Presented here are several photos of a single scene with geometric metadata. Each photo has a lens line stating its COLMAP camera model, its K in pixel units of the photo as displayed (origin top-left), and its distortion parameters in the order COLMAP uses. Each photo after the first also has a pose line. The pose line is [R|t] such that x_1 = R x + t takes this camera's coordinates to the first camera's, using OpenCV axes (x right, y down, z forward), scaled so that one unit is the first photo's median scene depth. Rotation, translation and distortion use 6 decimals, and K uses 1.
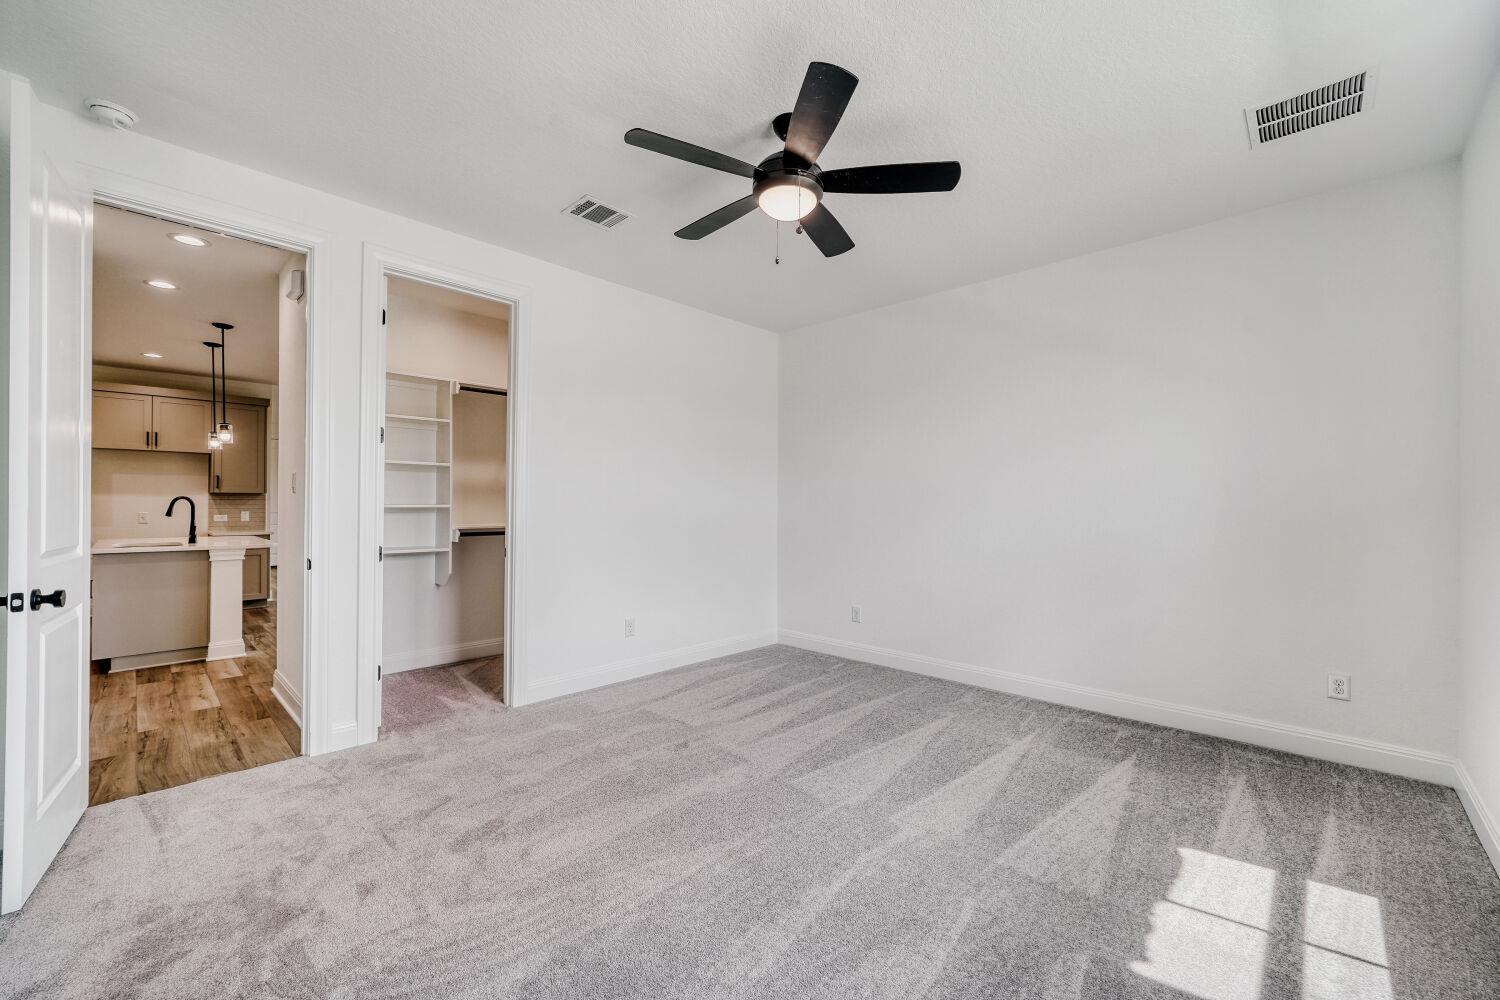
lens RADIAL K [[601.5, 0, 751.2], [0, 601.5, 496.8], [0, 0, 1]] dist [-0.001921, 0.000182]
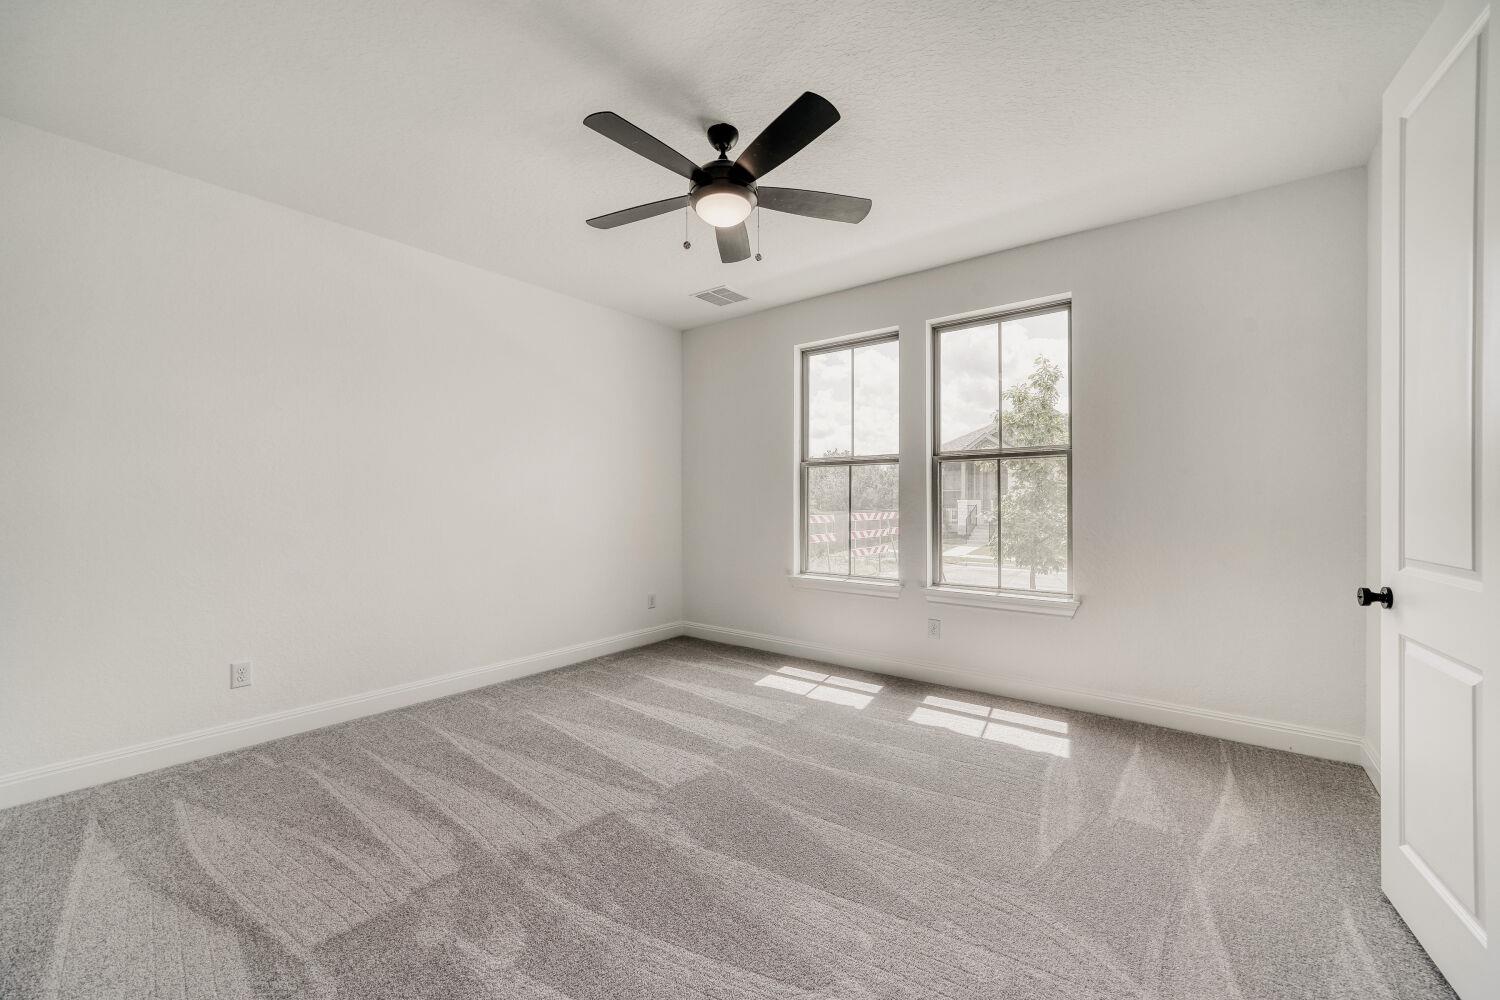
lens RADIAL K [[601.5, 0, 751.2], [0, 601.5, 496.8], [0, 0, 1]] dist [-0.001921, 0.000182]
pose [[-0.105650, 0.003886, 0.994396, -0.736399], [-0.010811, 0.999929, -0.005056, 0.011657], [-0.994345, -0.011284, -0.105600, 0.794756]]
